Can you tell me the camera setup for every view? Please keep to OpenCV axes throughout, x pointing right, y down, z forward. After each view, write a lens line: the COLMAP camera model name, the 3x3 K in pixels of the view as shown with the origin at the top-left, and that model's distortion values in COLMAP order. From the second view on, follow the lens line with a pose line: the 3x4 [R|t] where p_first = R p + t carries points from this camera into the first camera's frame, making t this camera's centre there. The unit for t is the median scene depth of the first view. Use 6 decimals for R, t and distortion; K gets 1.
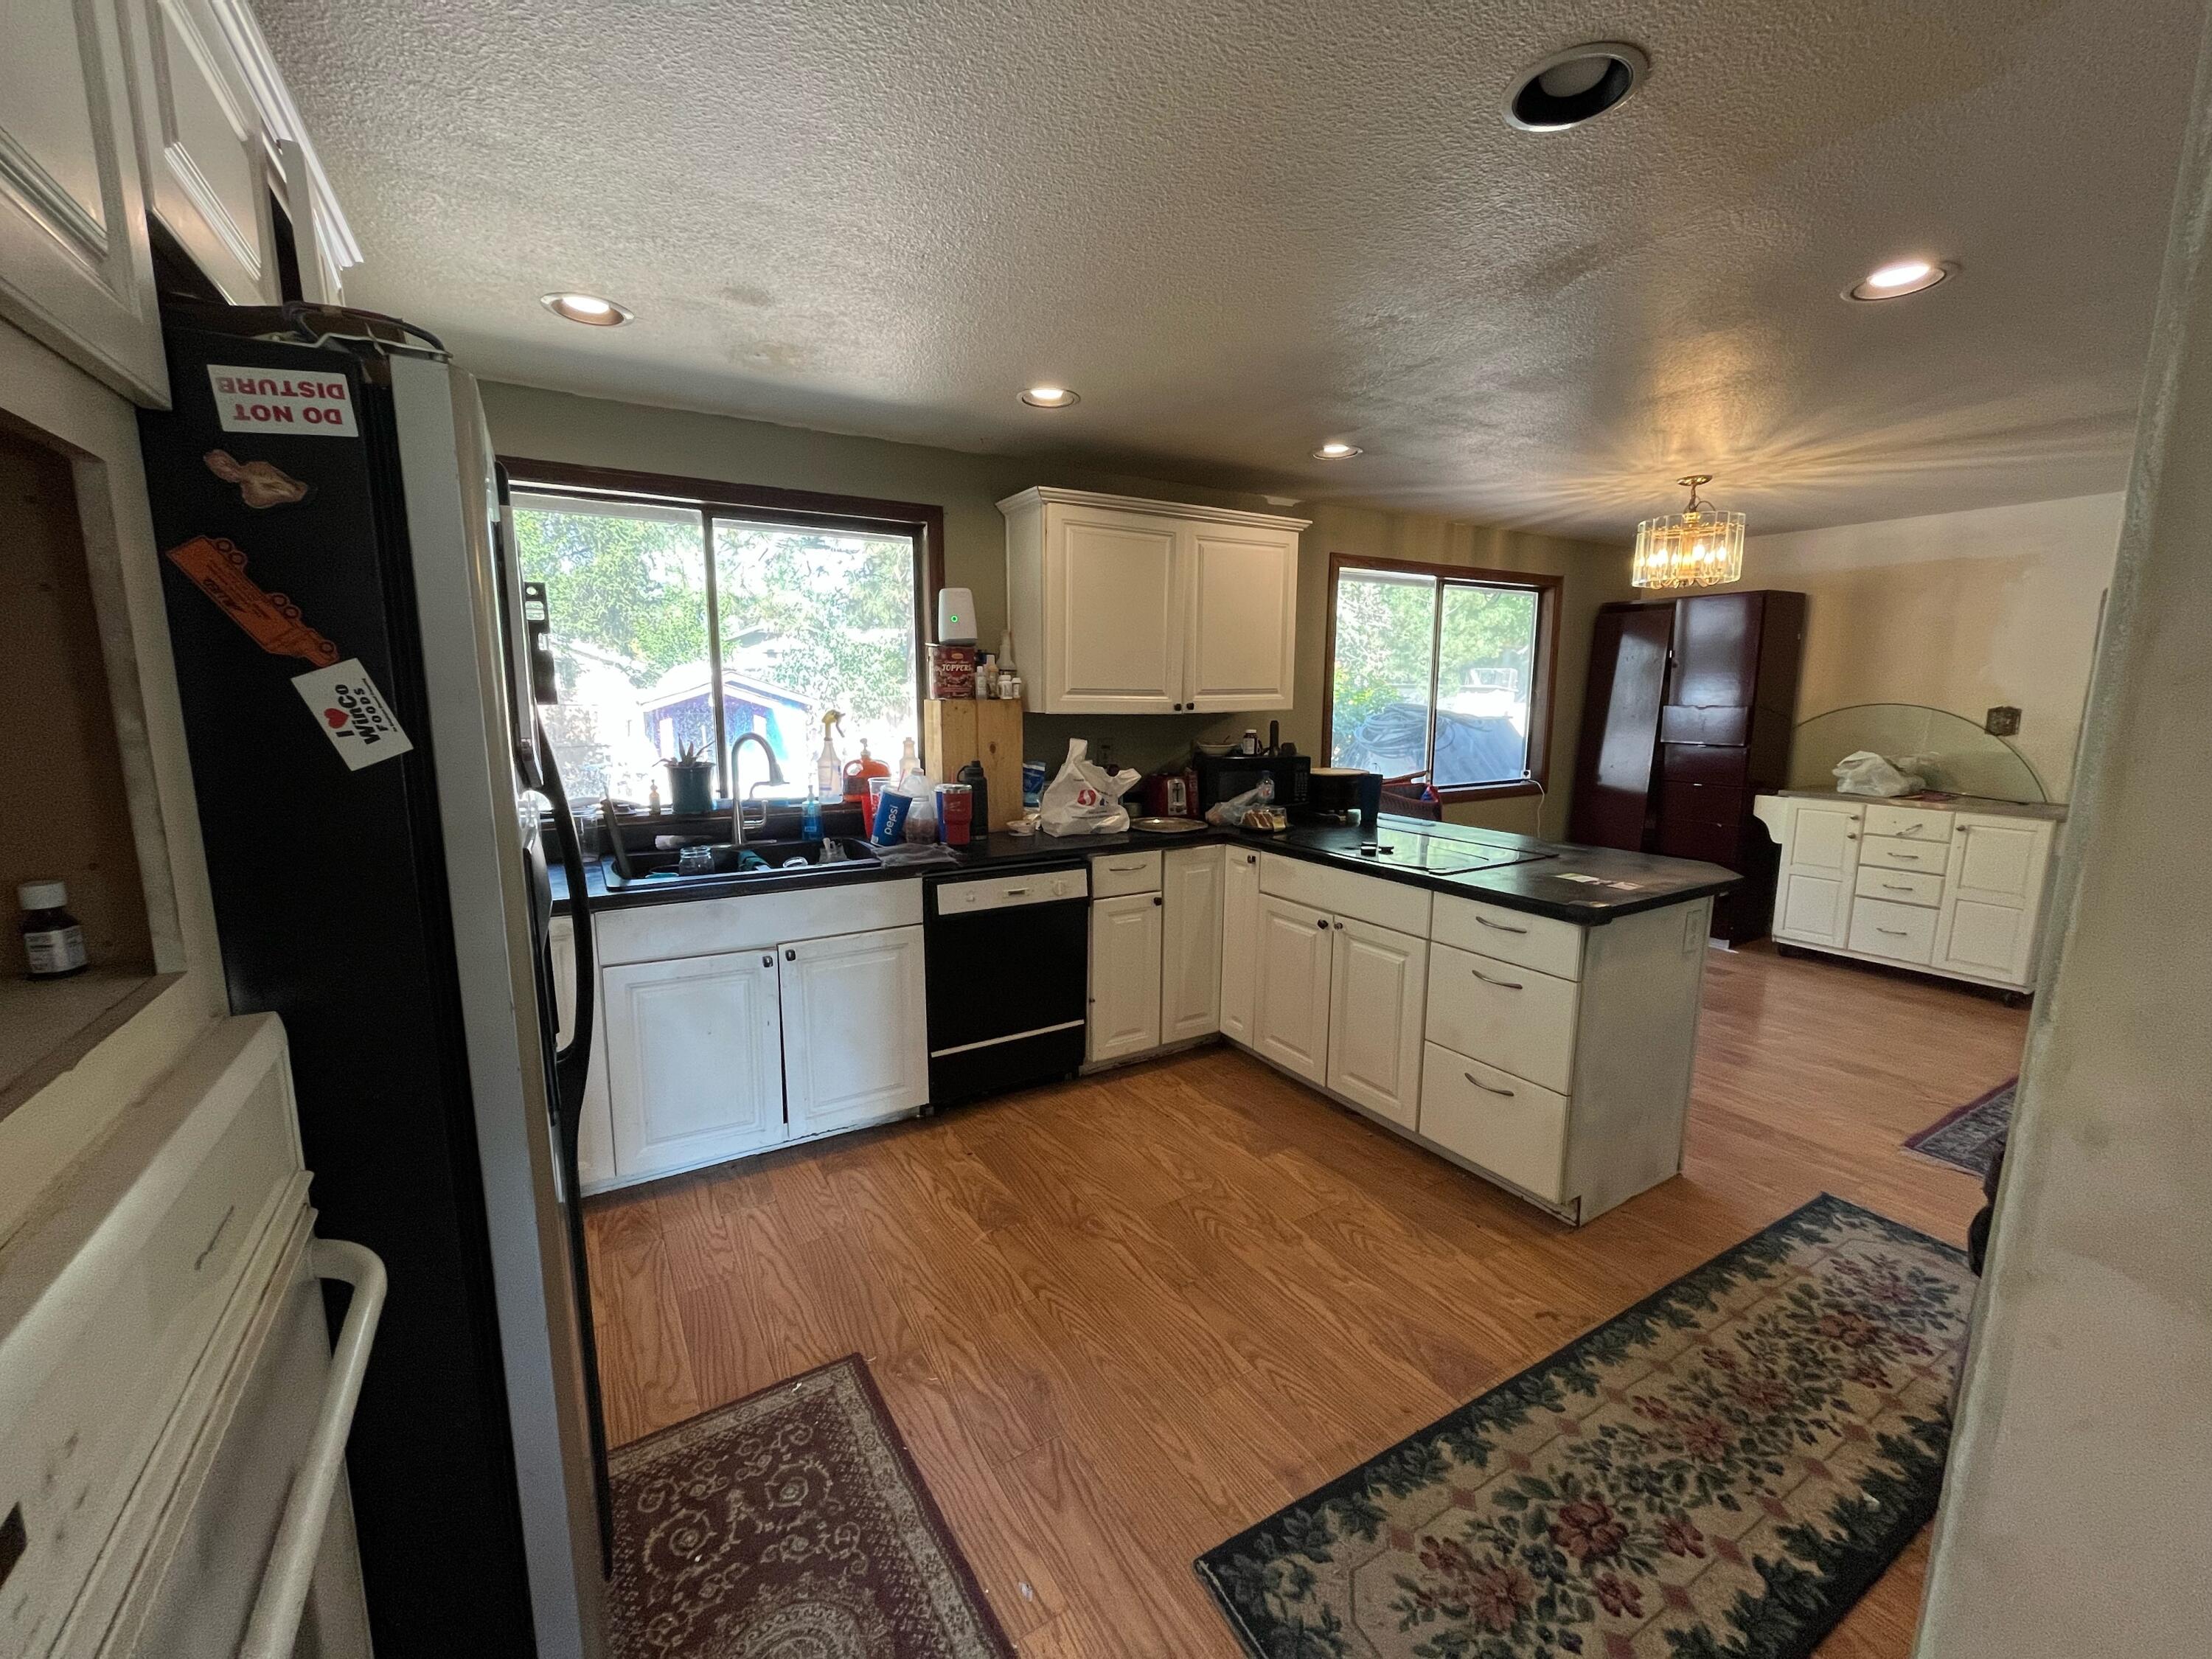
lens RADIAL K [[895.0, 0, 1094.9], [0, 895.0, 825.8], [0, 0, 1]] dist [-0.004193, 0.002007]
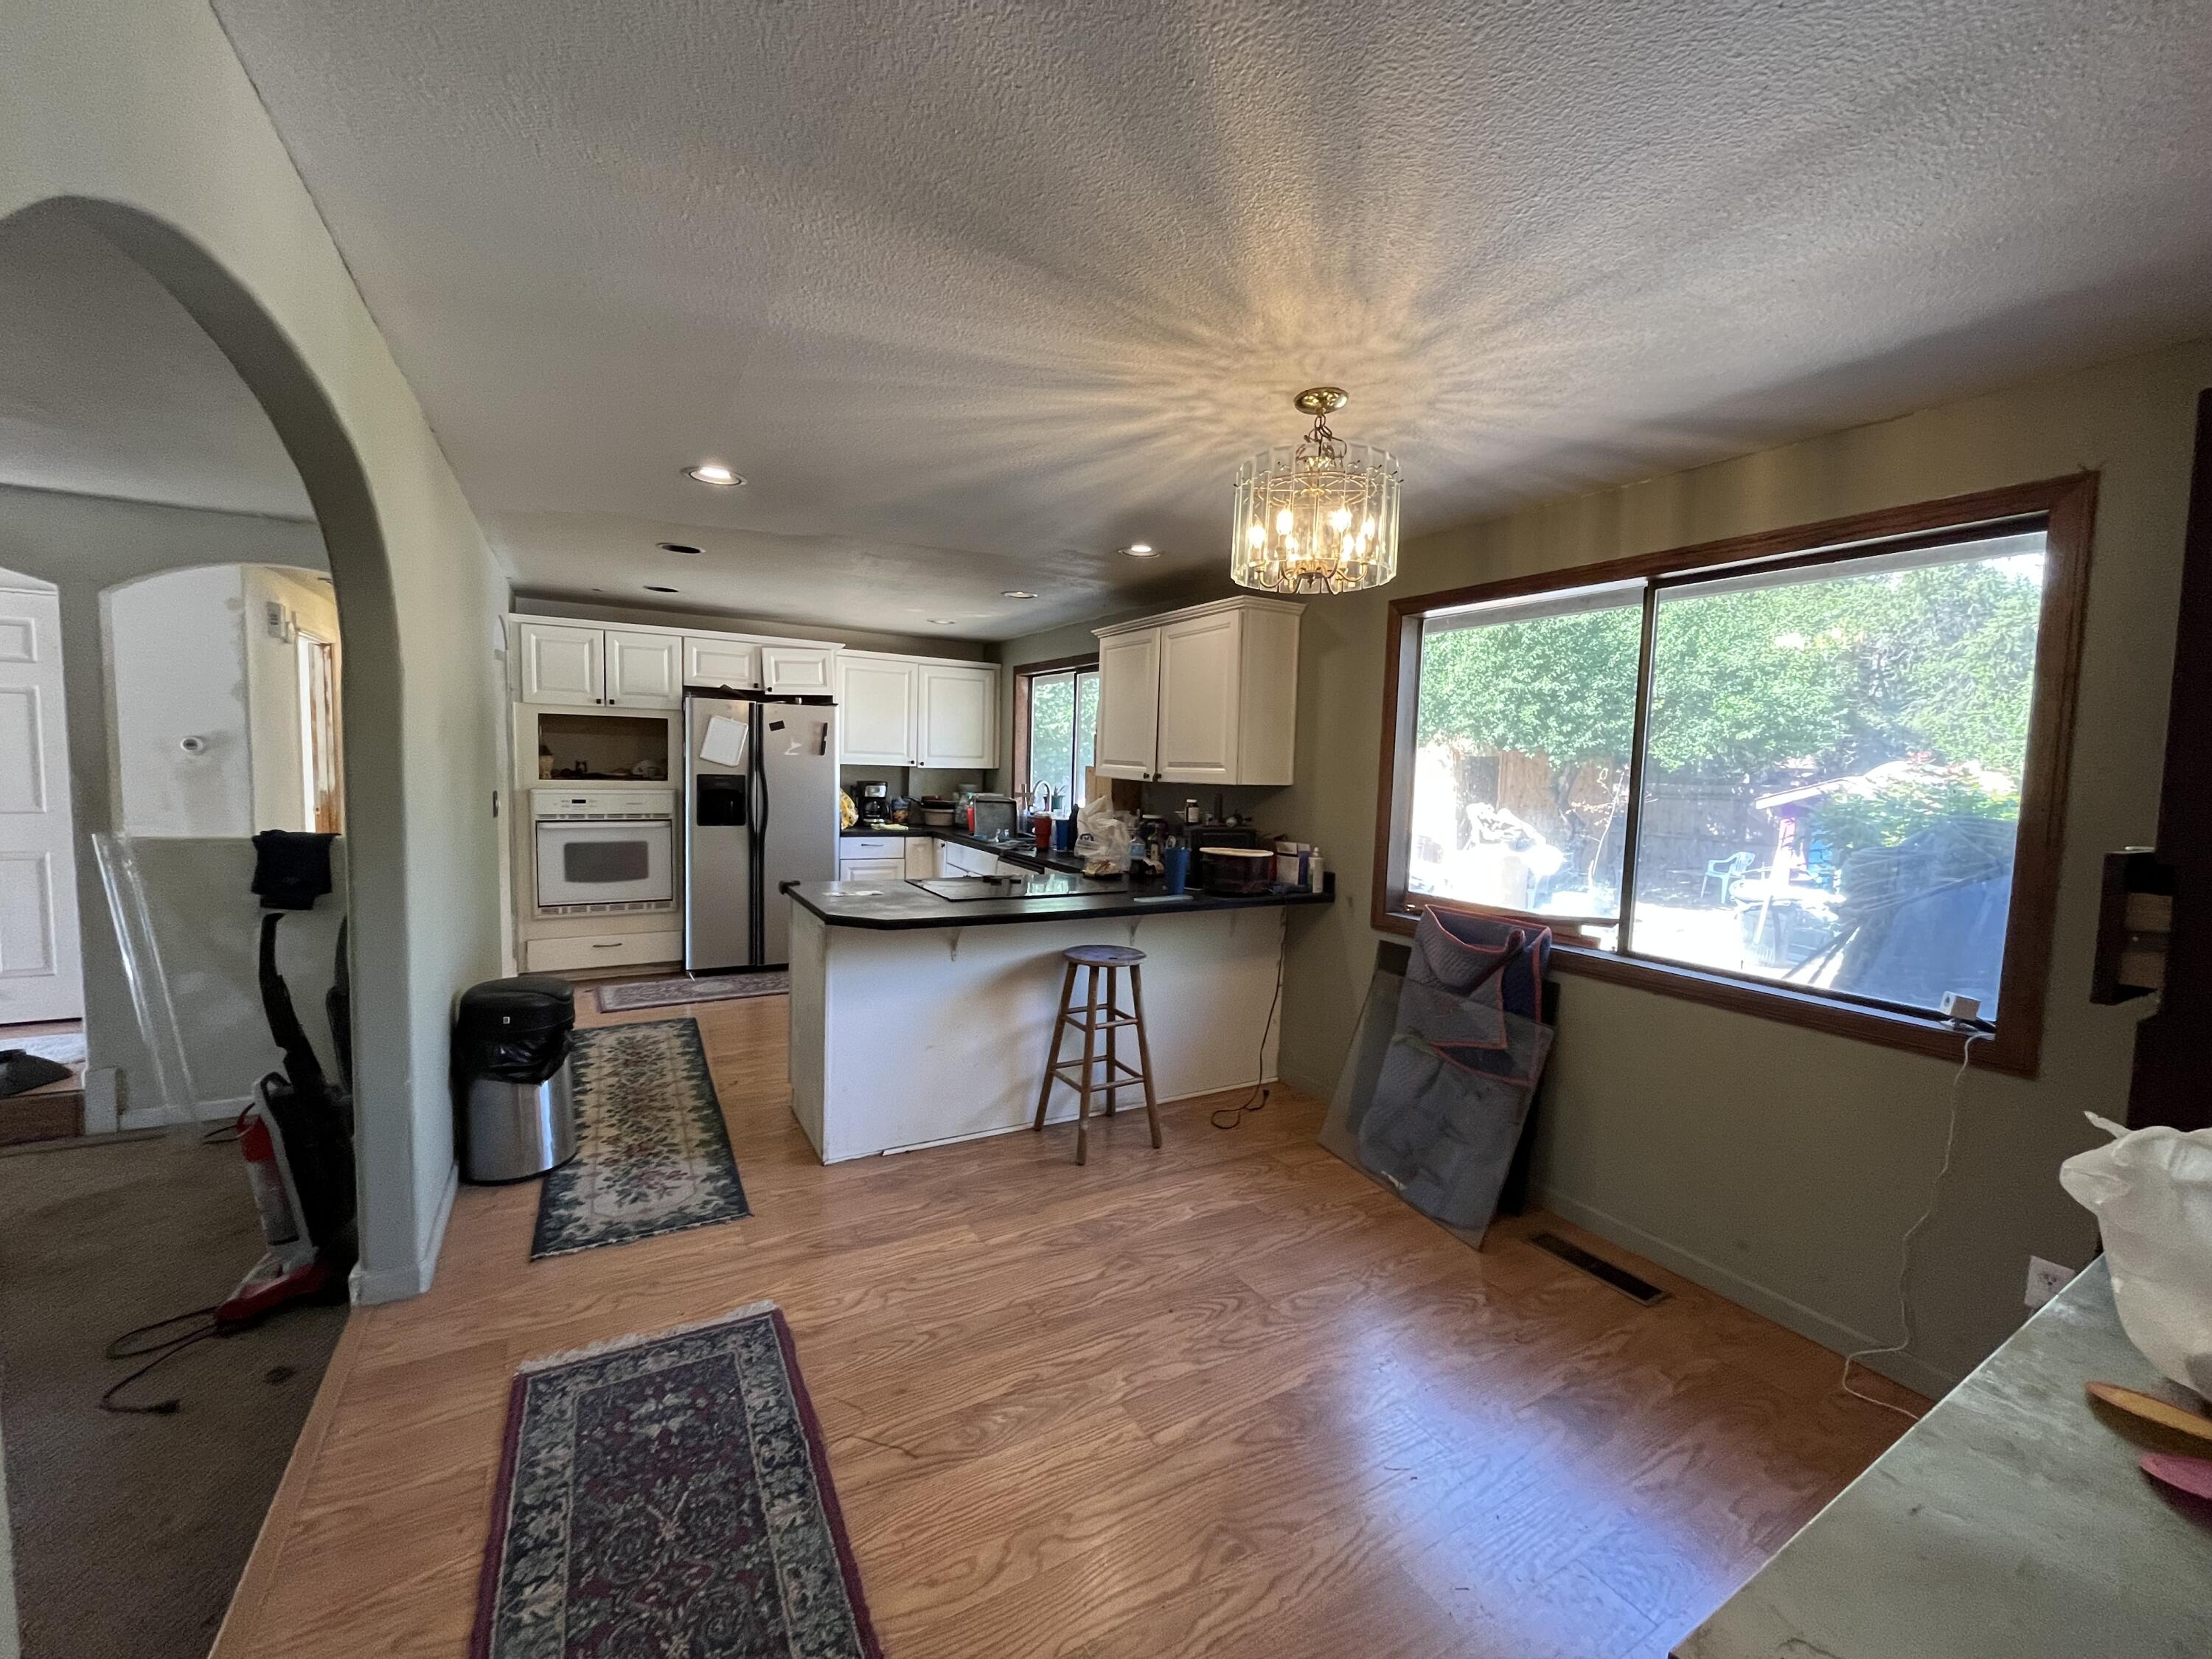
lens RADIAL K [[895.0, 0, 1113.7], [0, 895.0, 831.3], [0, 0, 1]] dist [-0.004193, 0.002007]
pose [[-0.015847, 0.072544, -0.997239, 2.859867], [-0.186458, 0.979655, 0.074227, -0.302075], [0.982335, 0.187120, -0.001998, 2.087414]]
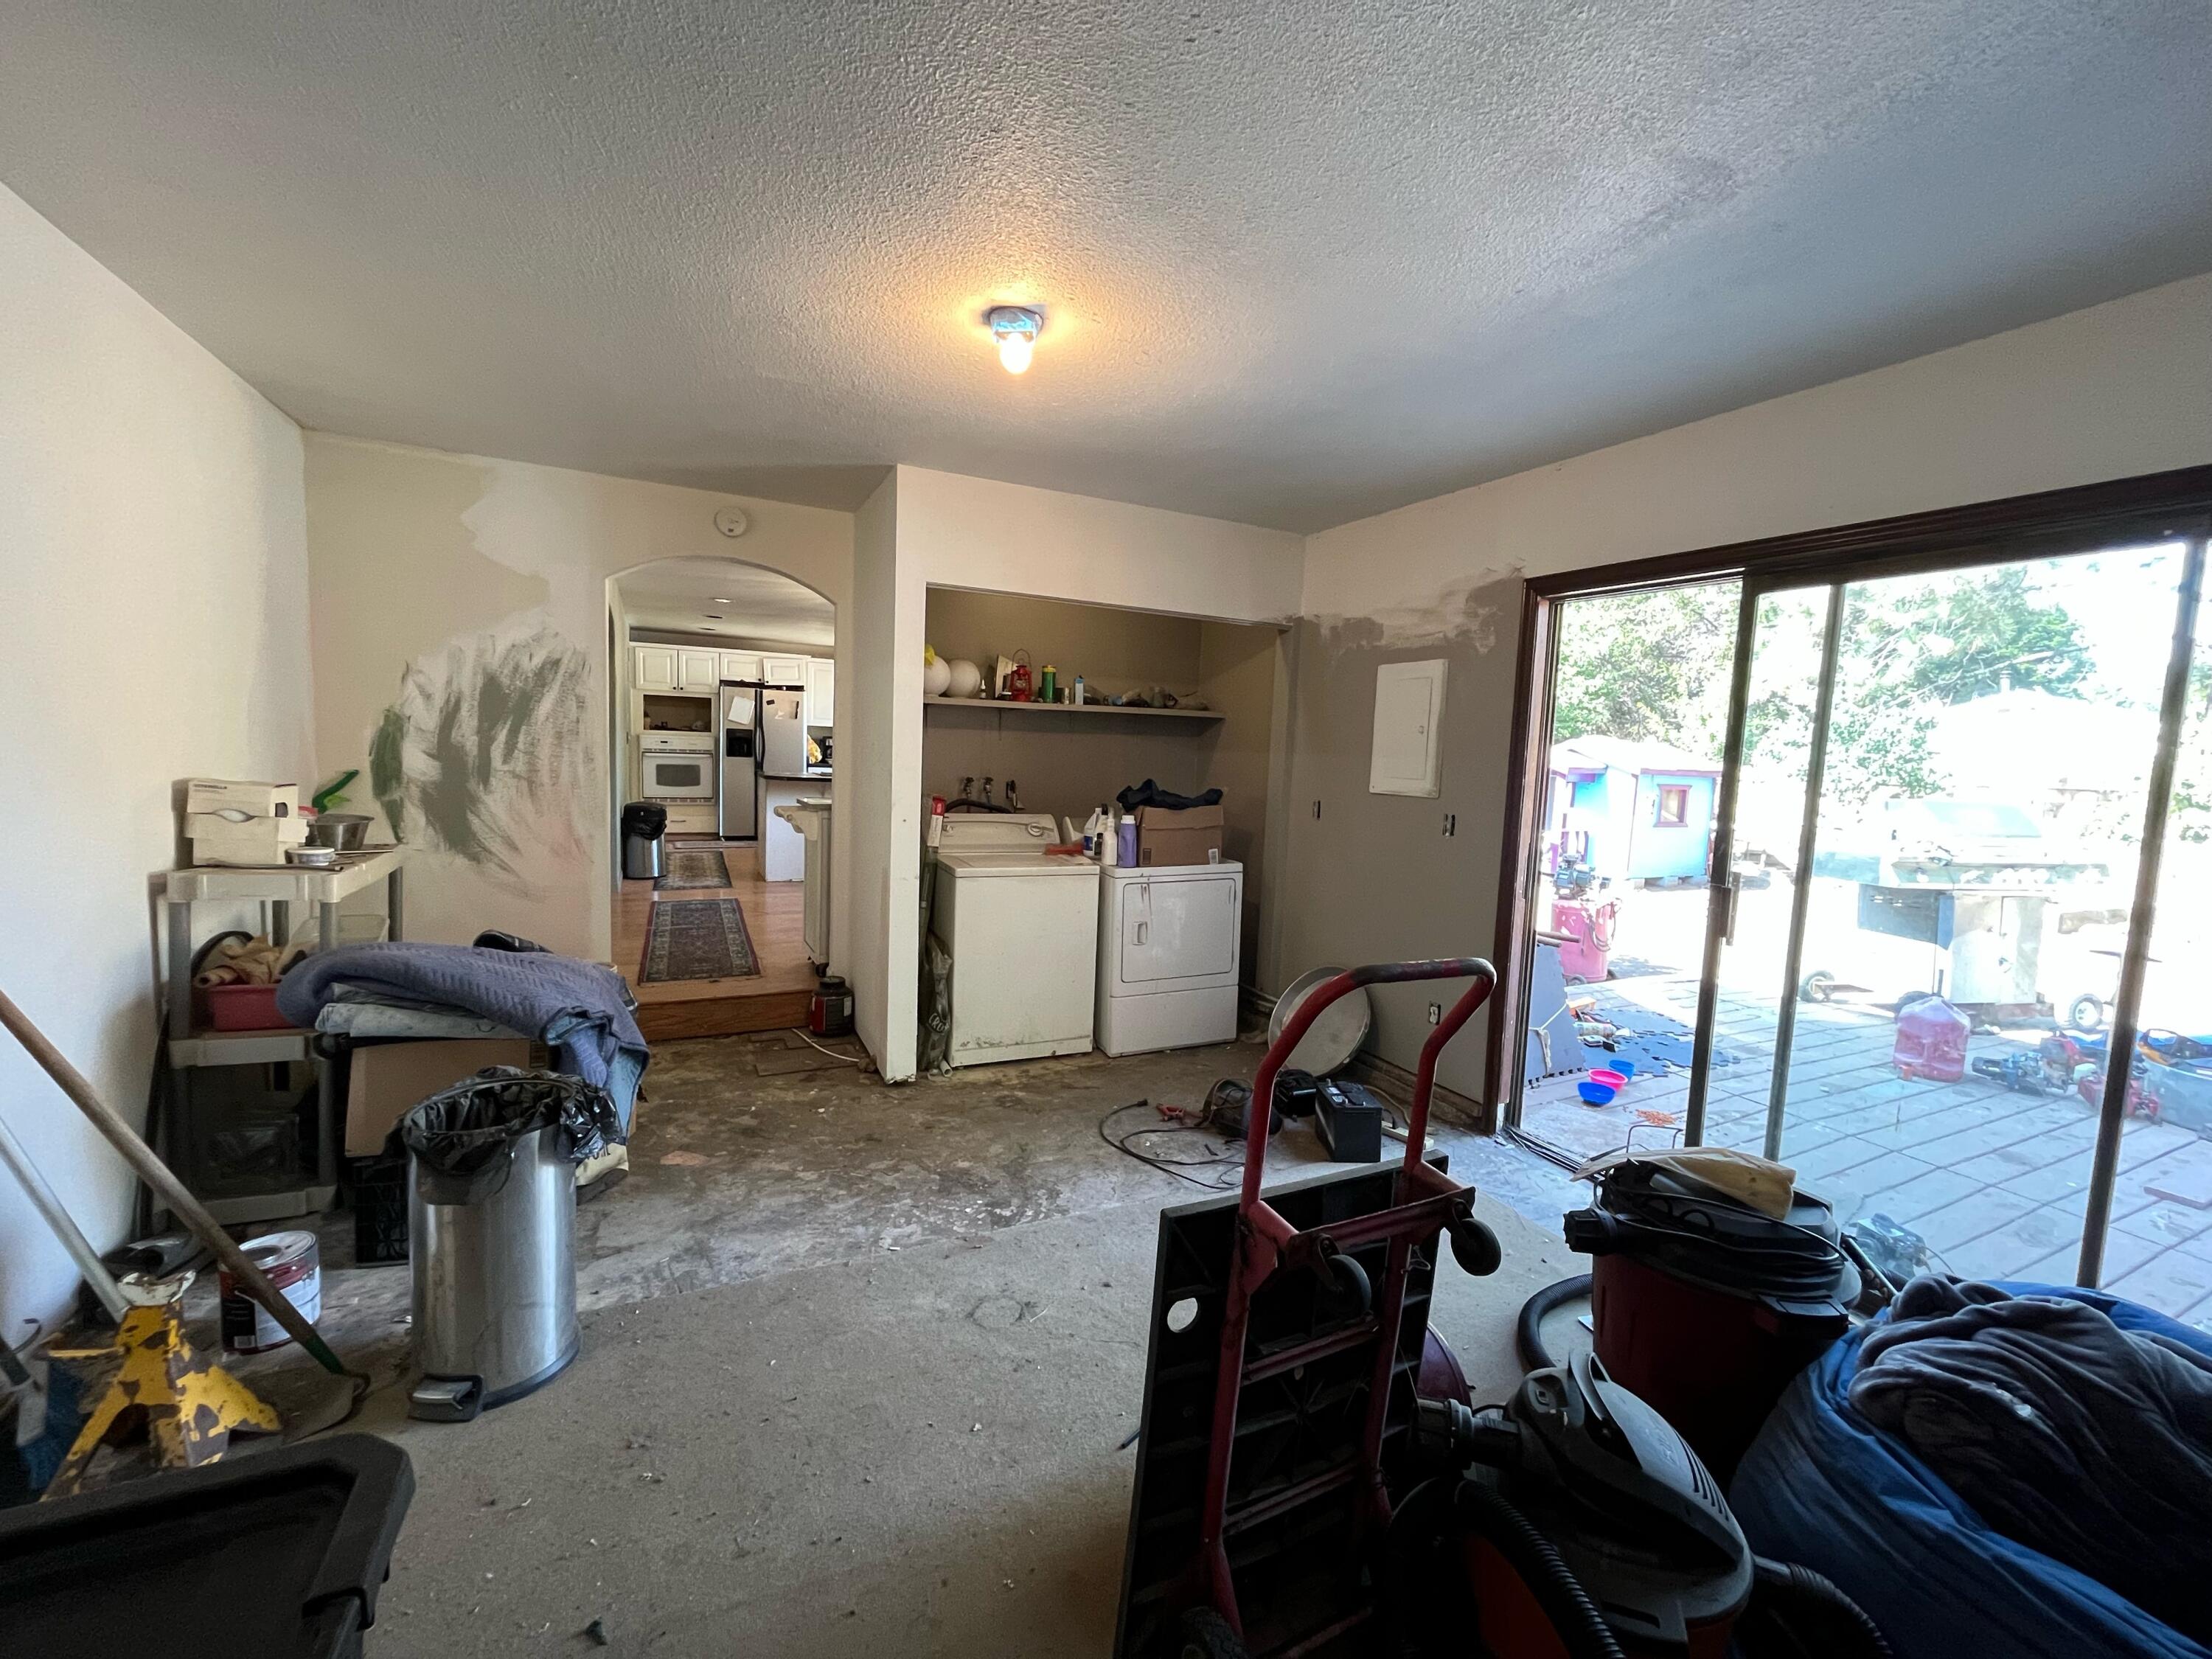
lens RADIAL K [[895.0, 0, 1105.3], [0, 895.0, 830.7], [0, 0, 1]] dist [-0.004193, 0.002007]
pose [[-0.081086, 0.081193, -0.993395, 5.382474], [-0.196176, 0.975880, 0.095774, -0.381136], [0.977210, 0.202647, -0.063202, 3.527729]]
